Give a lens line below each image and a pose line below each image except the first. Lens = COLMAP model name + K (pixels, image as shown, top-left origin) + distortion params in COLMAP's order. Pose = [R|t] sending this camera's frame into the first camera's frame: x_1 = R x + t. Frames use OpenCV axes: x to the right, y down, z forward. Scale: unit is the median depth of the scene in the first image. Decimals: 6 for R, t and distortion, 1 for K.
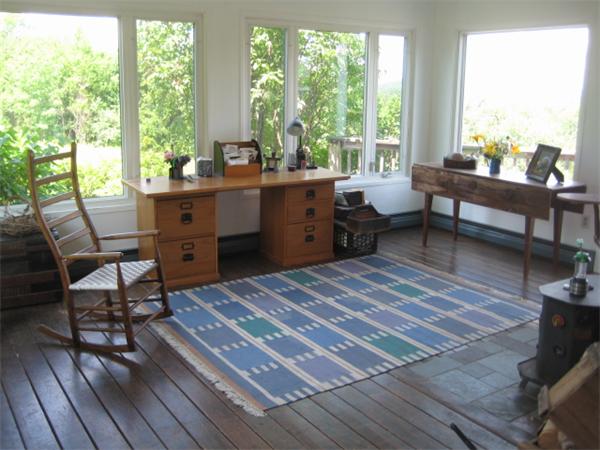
lens RADIAL K [[598.2, 0, 300.0], [0, 598.2, 225.0], [0, 0, 1]] dist [-0.150515, 0.008753]
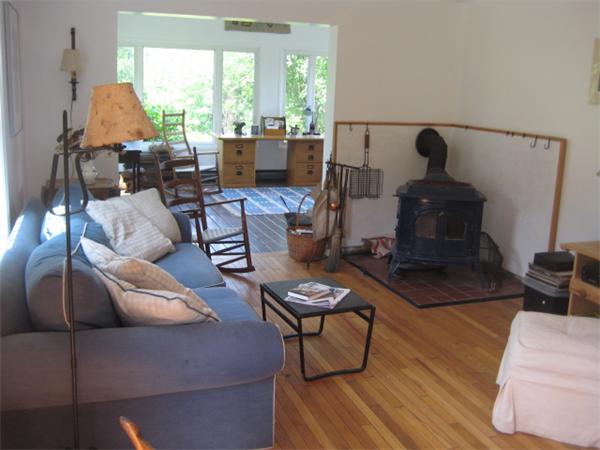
lens RADIAL K [[674.7, 0, 300.0], [0, 674.7, 225.0], [0, 0, 1]] dist [-0.148720, 0.006132]
pose [[0.961770, 0.072353, -0.264129, 0.555005], [-0.083111, 0.996096, -0.029770, 0.252865], [0.260944, 0.050584, 0.964028, -0.987697]]
